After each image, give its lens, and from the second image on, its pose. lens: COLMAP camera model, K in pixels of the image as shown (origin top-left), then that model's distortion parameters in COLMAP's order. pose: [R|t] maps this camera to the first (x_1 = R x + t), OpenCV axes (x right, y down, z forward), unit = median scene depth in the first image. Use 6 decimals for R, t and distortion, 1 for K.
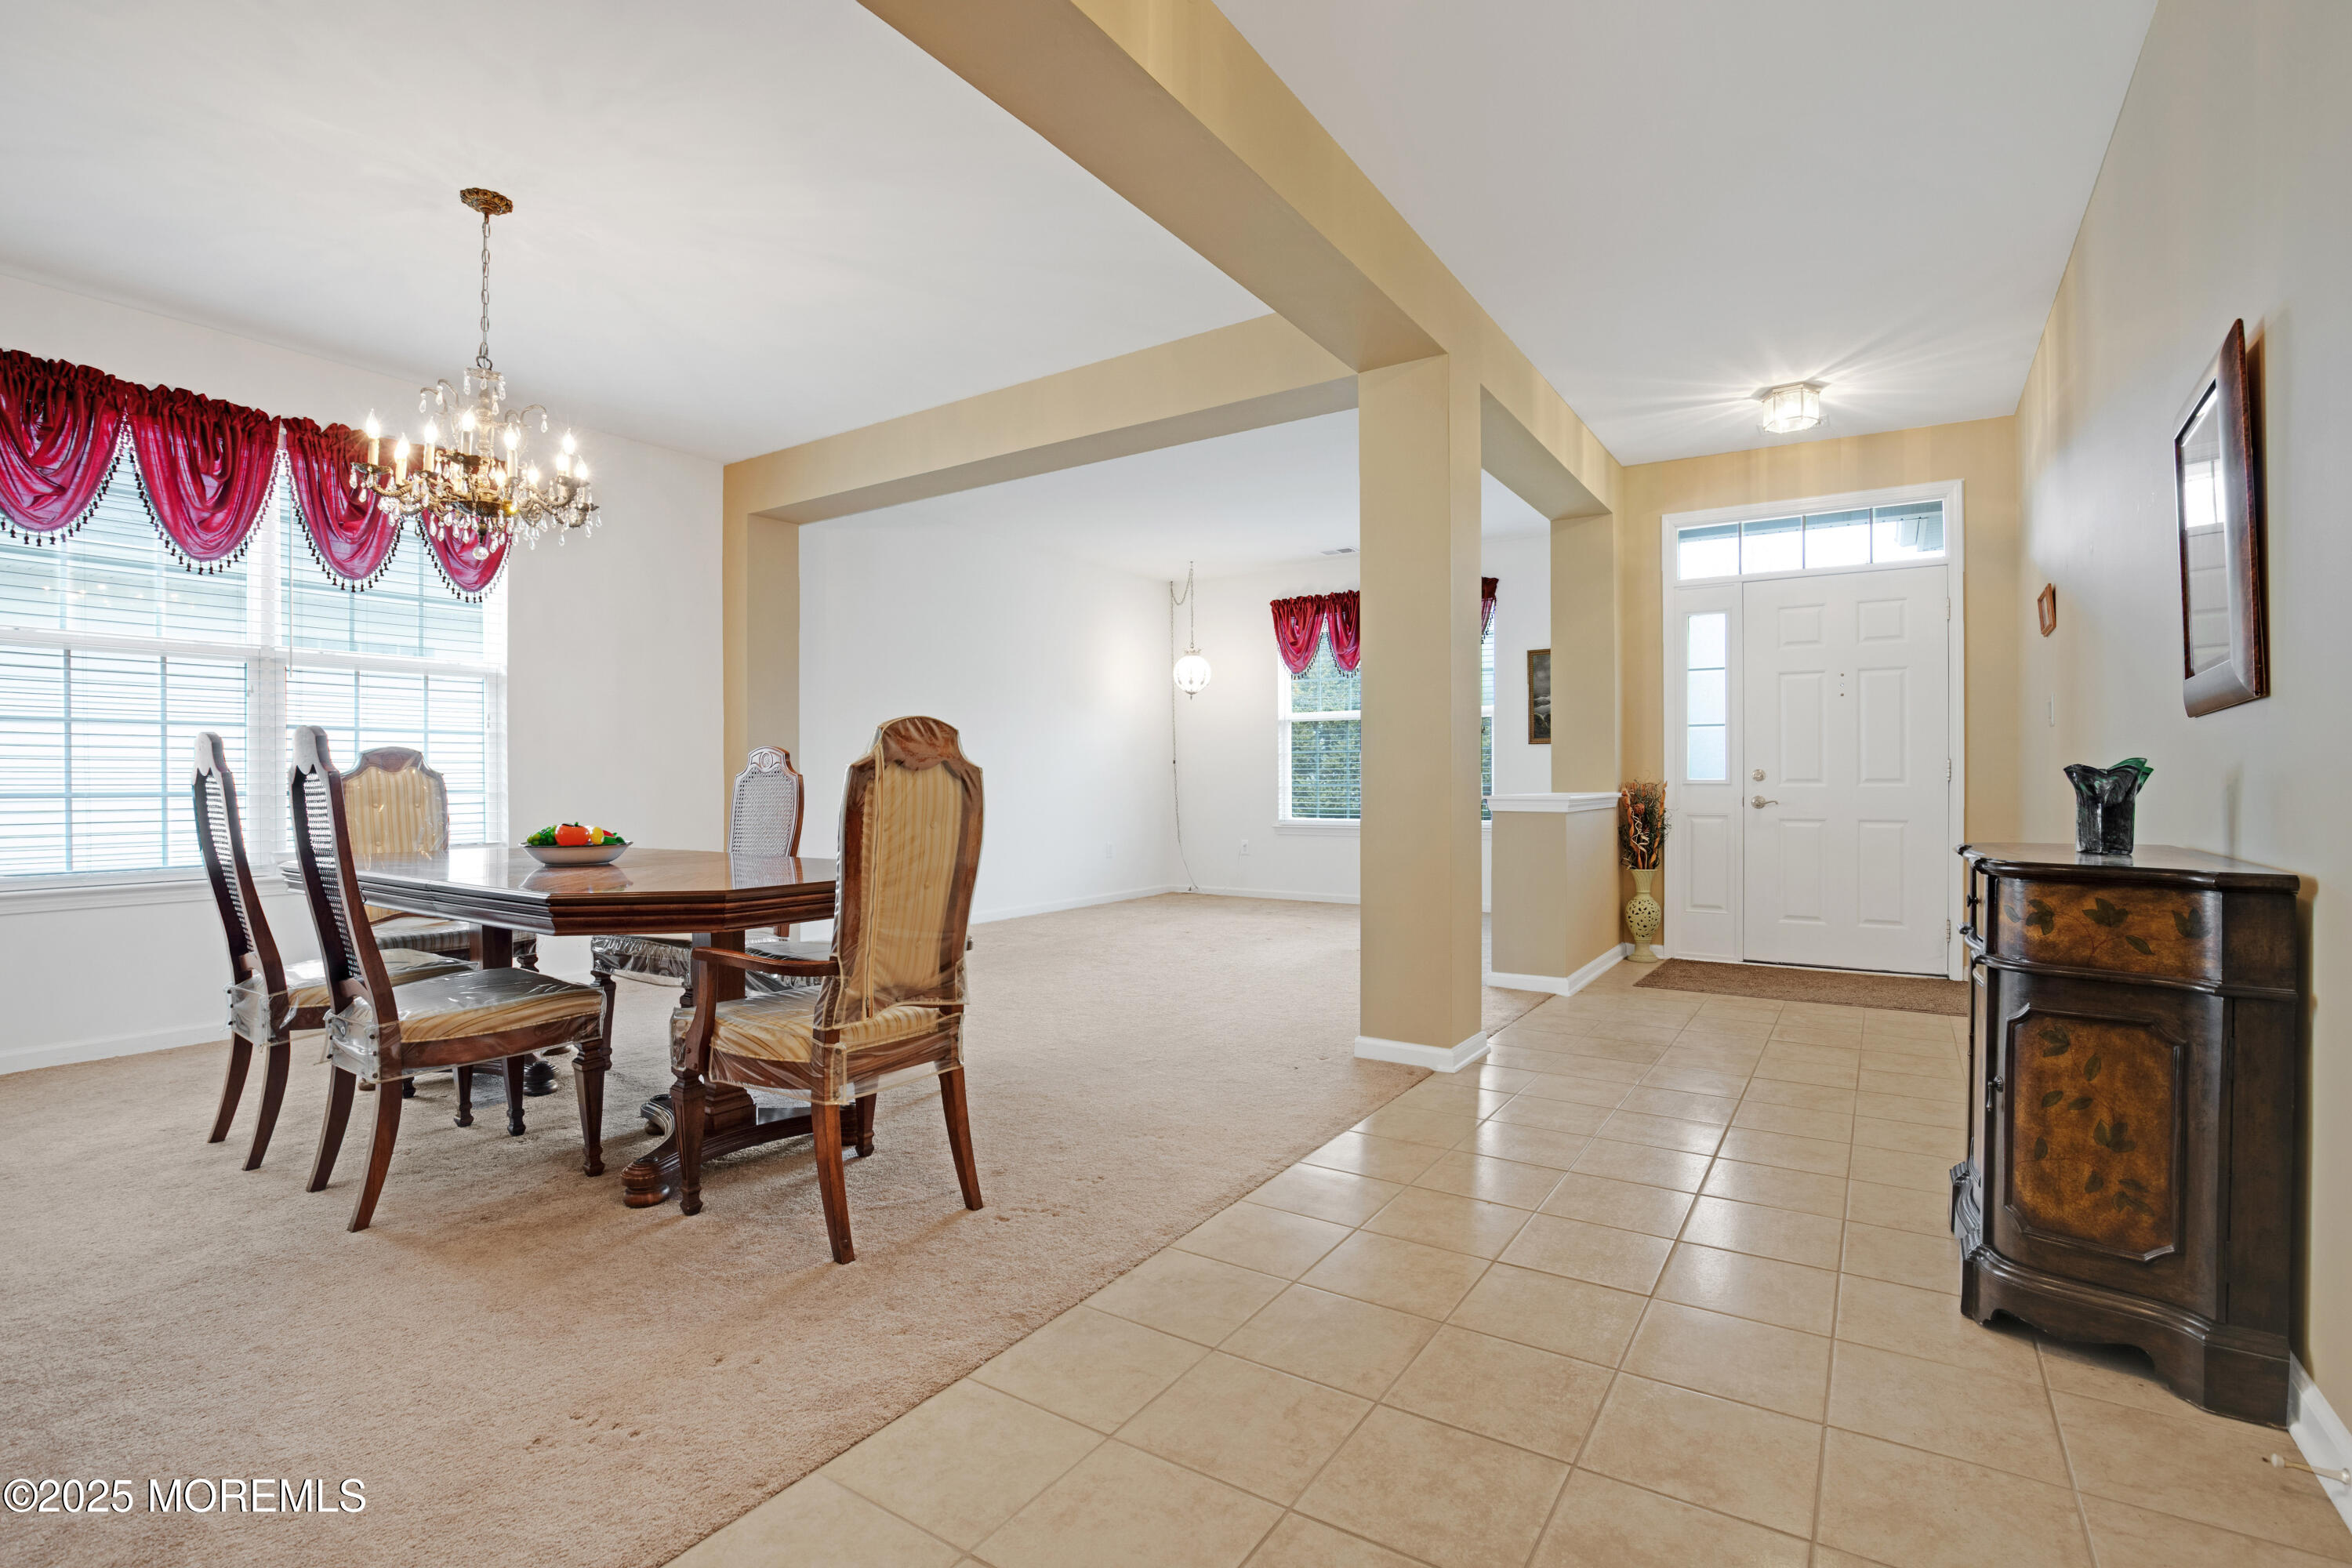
lens RADIAL K [[1110.9, 0, 1198.6], [0, 1110.9, 776.7], [0, 0, 1]] dist [-0.033312, 0.000467]
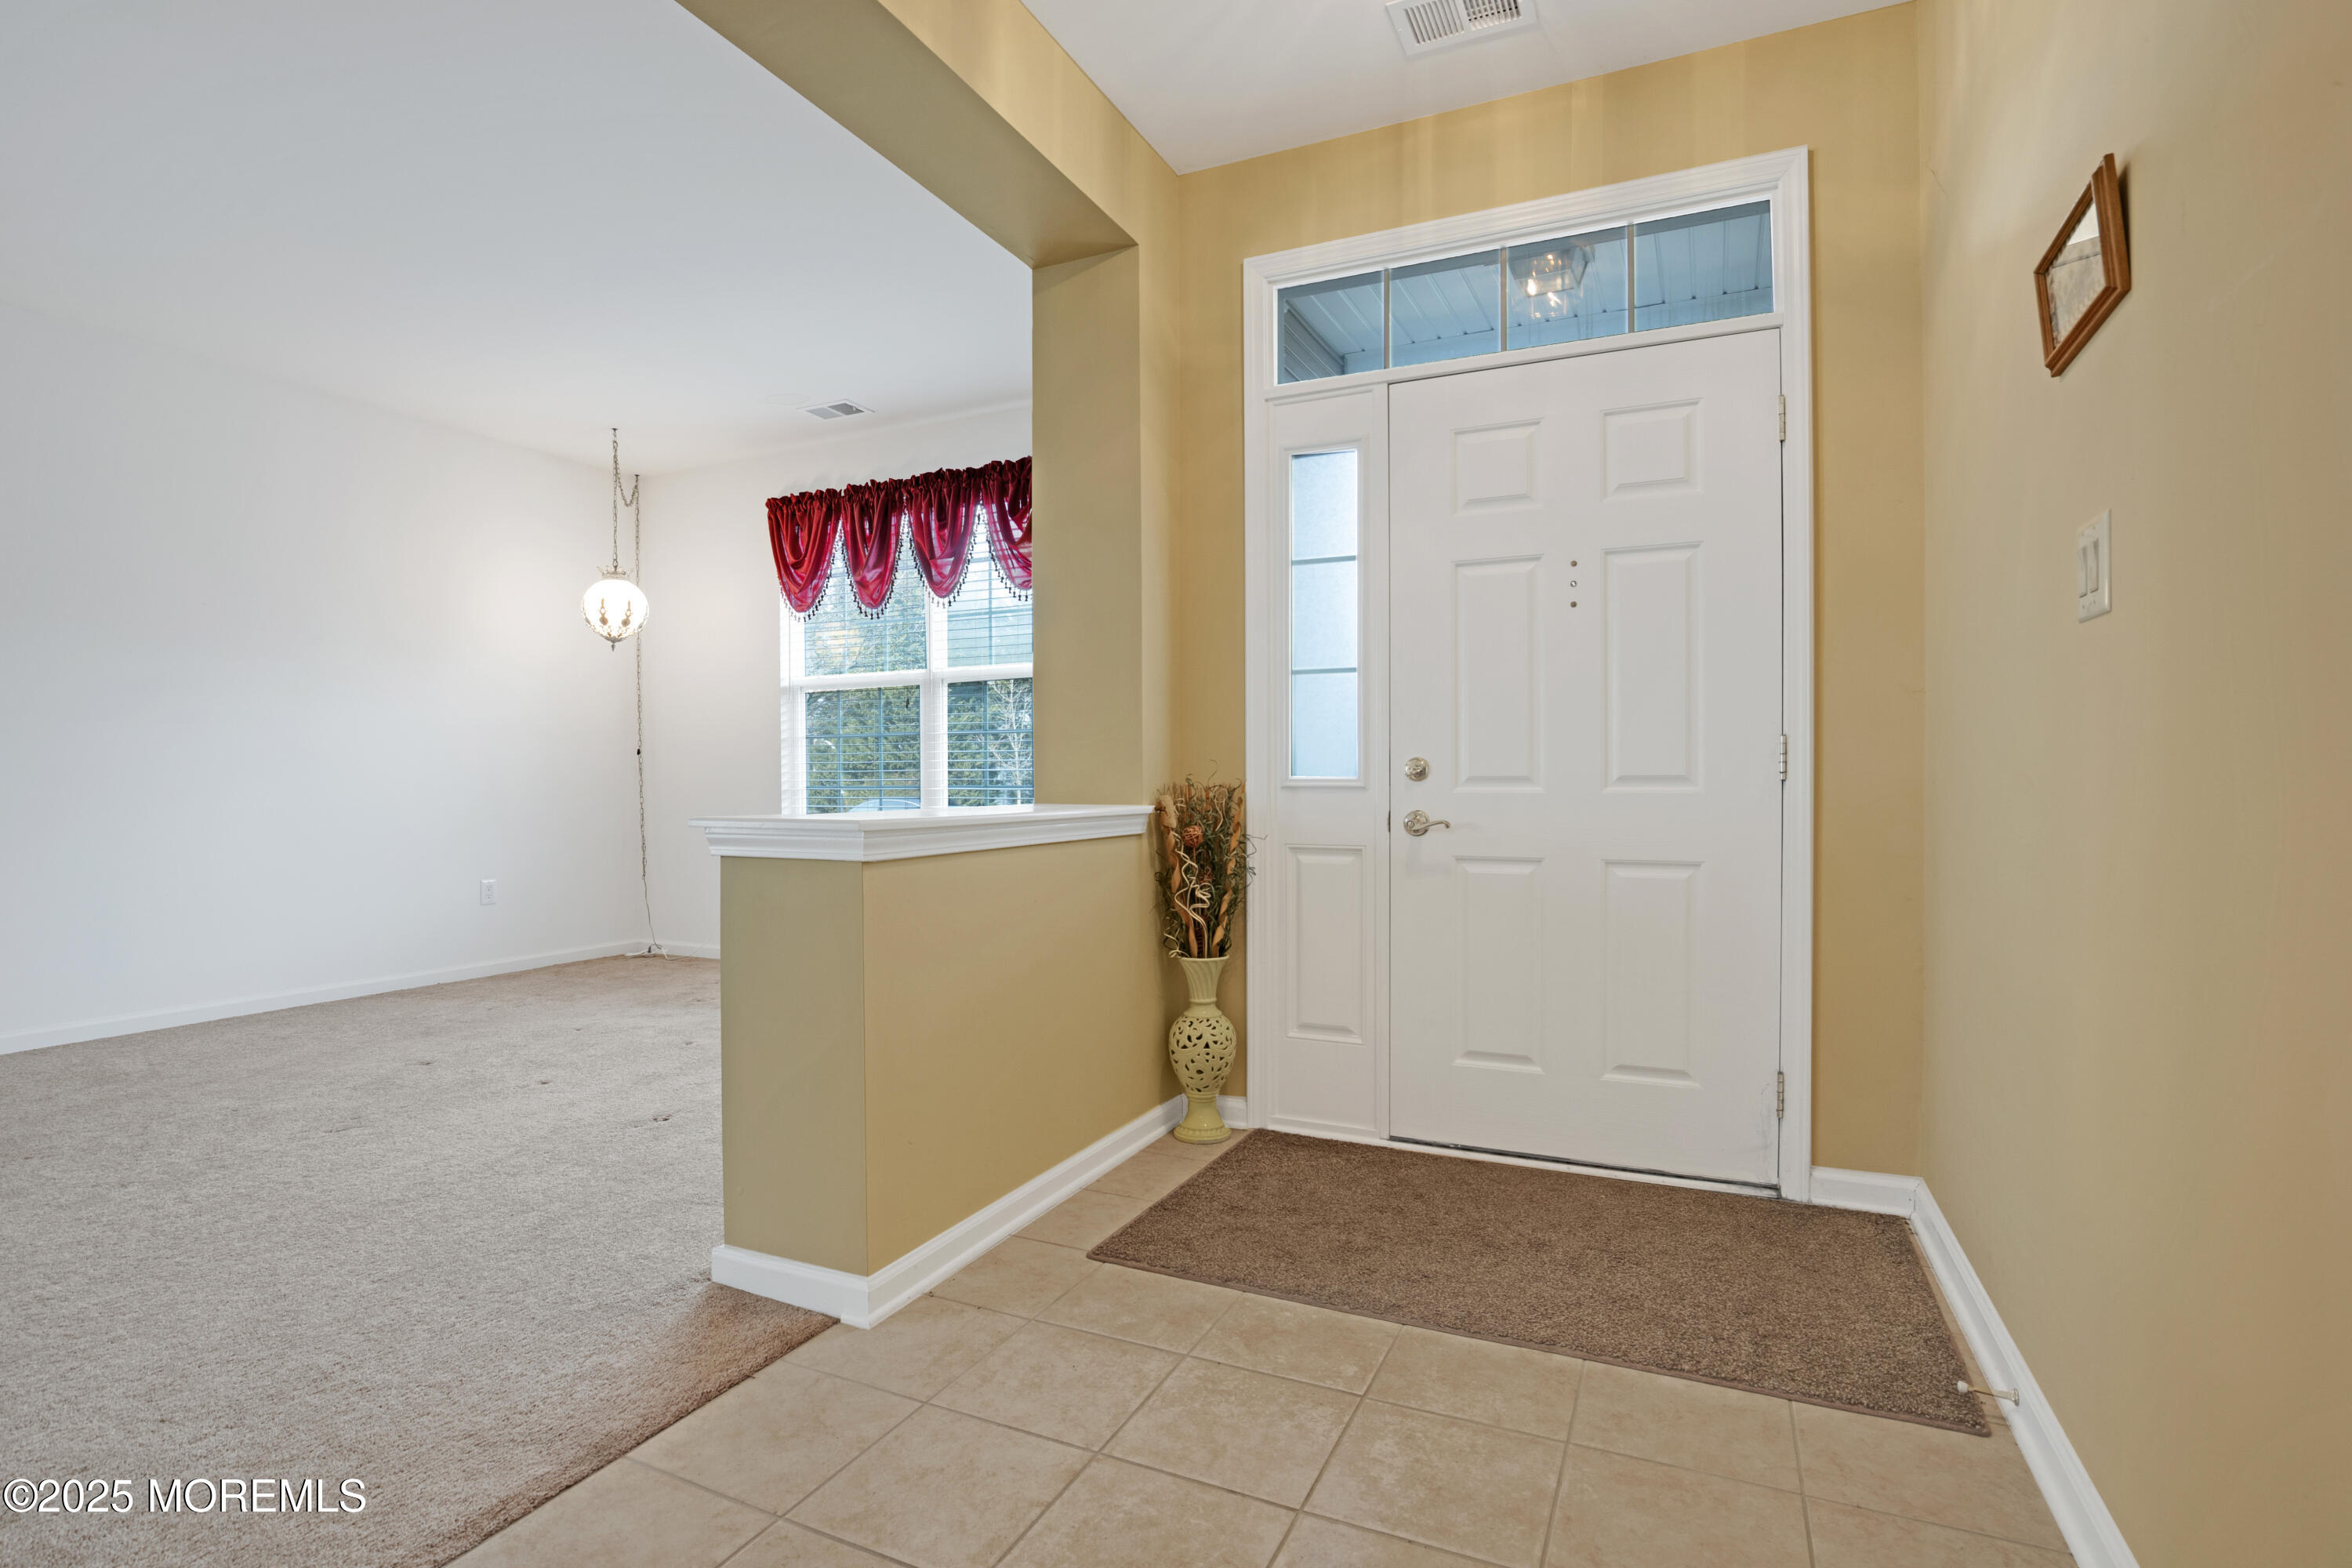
lens RADIAL K [[1098.6, 0, 1173.8], [0, 1098.6, 781.5], [0, 0, 1]] dist [-0.035012, 0.007747]
pose [[0.994076, -0.000191, 0.108684, 0.398413], [-0.000278, 0.999991, 0.004297, 0.002402], [-0.108684, -0.004302, 0.994067, 0.599155]]
